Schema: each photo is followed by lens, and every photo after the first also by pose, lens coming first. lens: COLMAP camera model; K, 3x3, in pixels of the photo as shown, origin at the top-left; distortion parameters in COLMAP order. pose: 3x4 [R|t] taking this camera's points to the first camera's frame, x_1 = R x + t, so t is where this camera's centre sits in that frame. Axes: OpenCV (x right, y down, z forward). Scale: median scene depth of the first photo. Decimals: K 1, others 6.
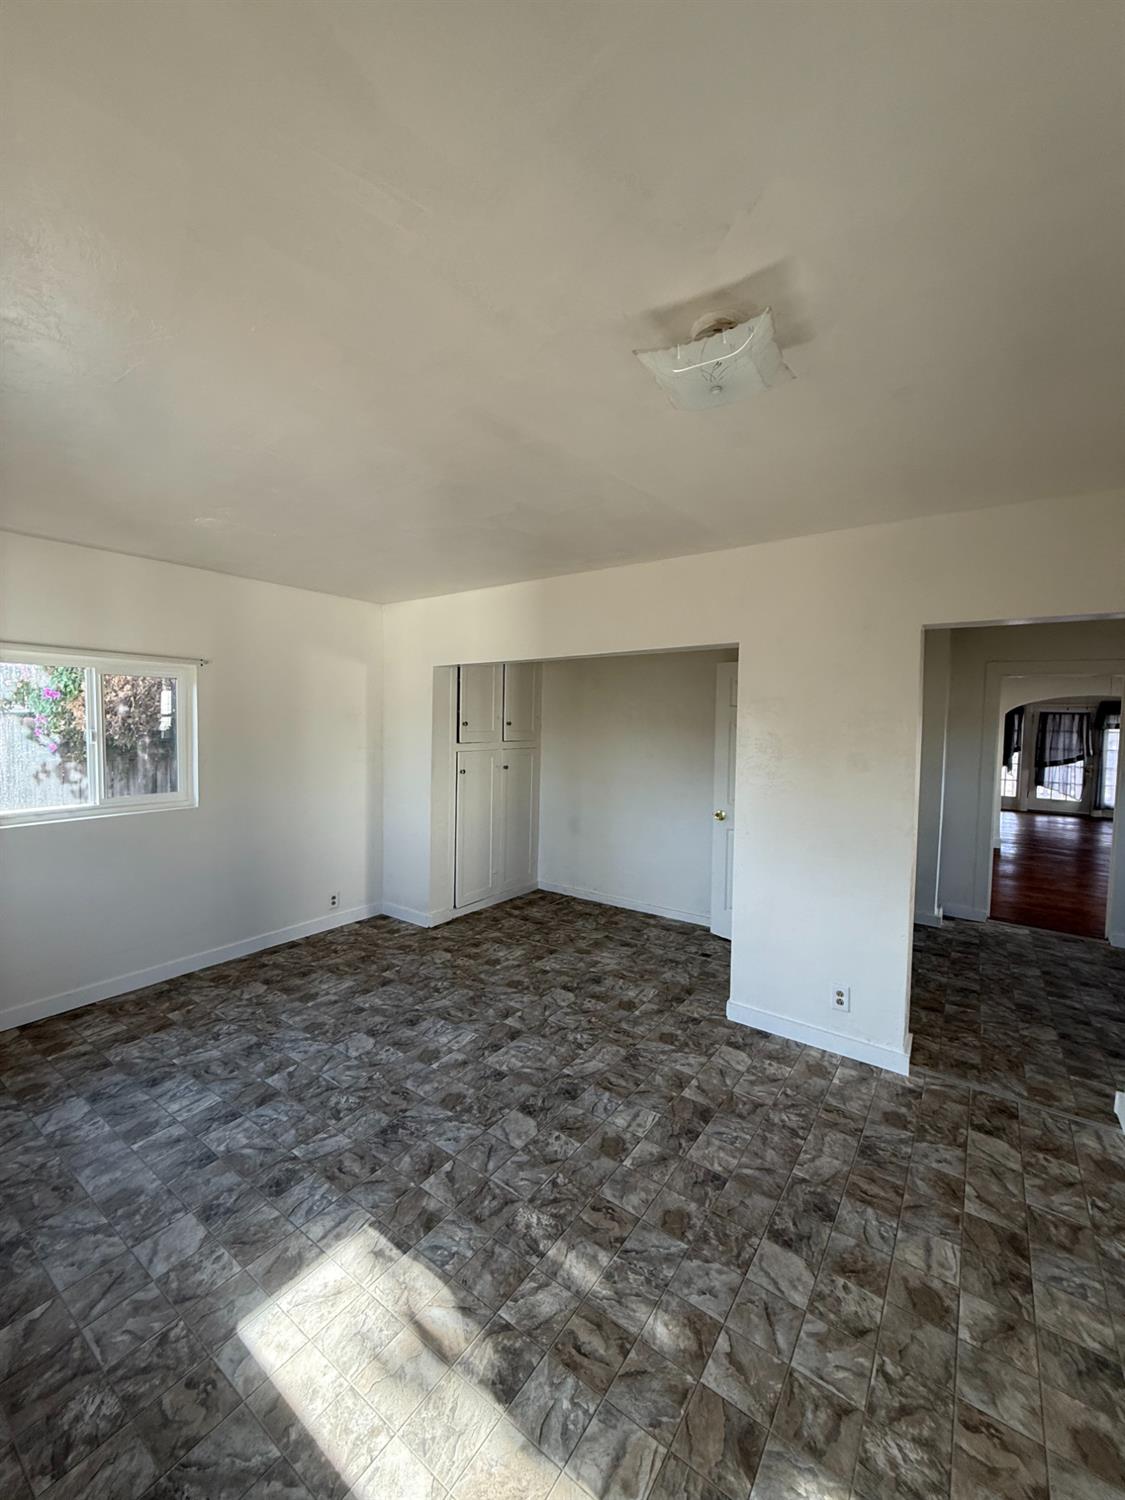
lens RADIAL K [[588.1, 0, 562.5], [0, 588.1, 750.0], [0, 0, 1]] dist [0.001370, 0.001918]
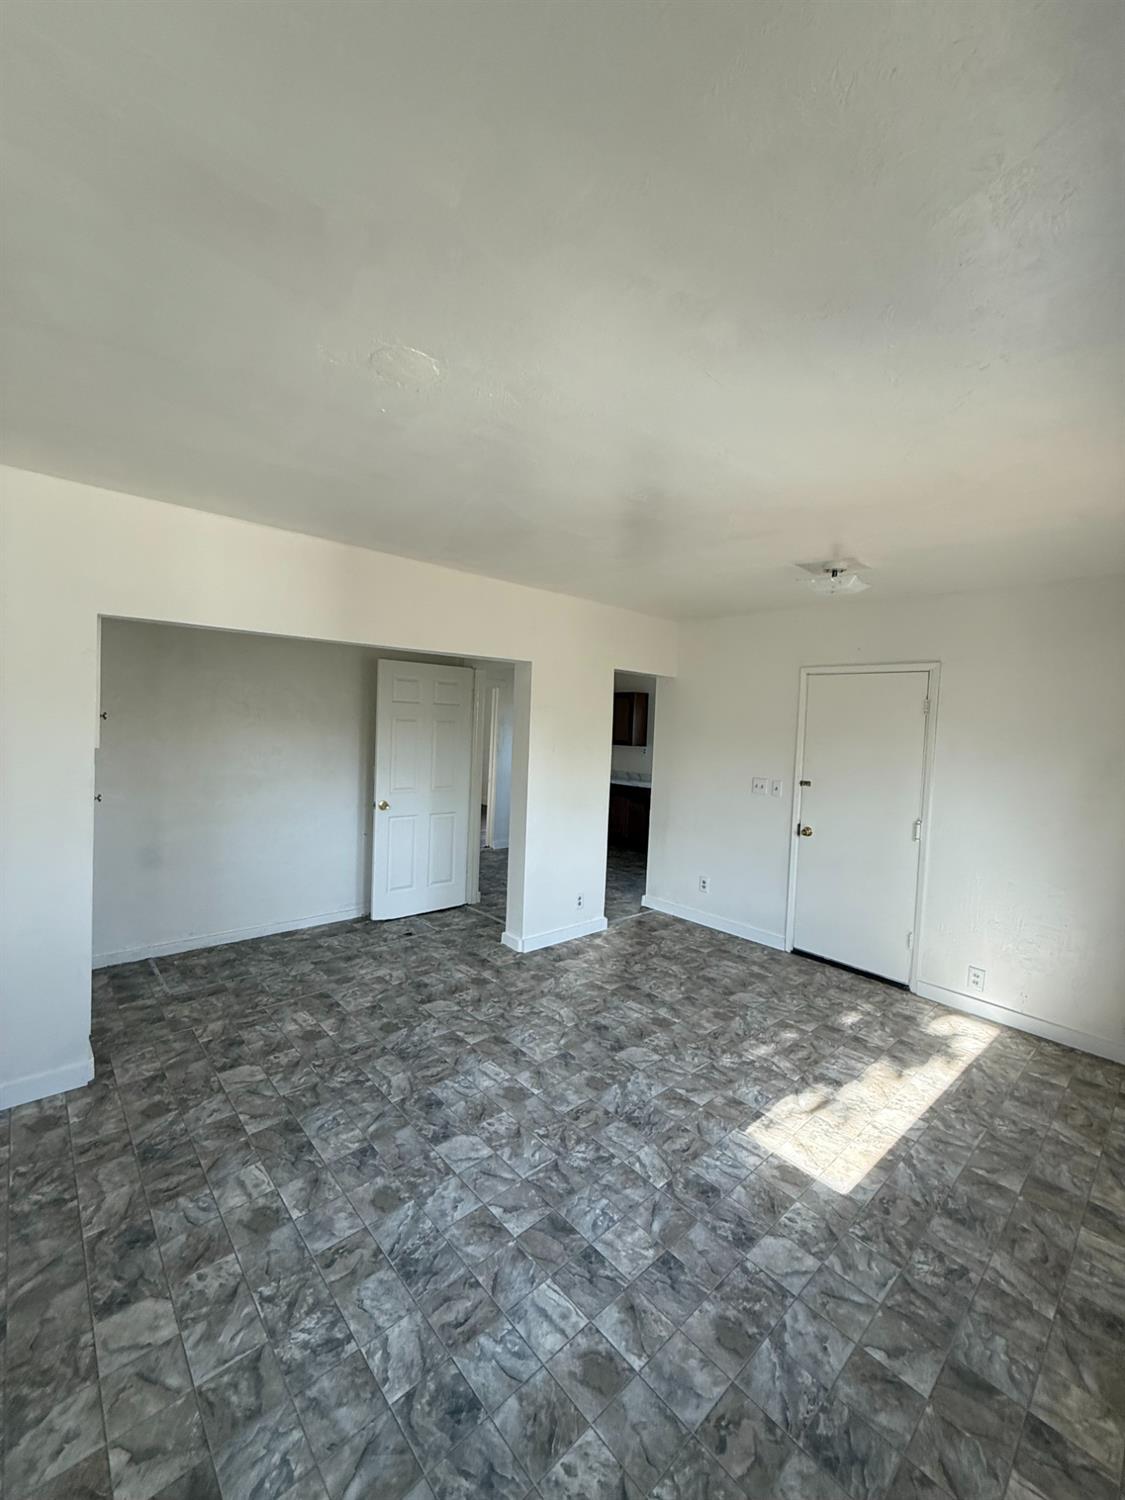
lens RADIAL K [[597.7, 0, 561.2], [0, 597.7, 779.6], [0, 0, 1]] dist [0.019262, -0.000295]
pose [[0.215246, -0.100211, 0.971405, -0.981542], [0.005568, 0.994831, 0.101394, -0.051081], [-0.976544, -0.016415, 0.214692, 0.684810]]
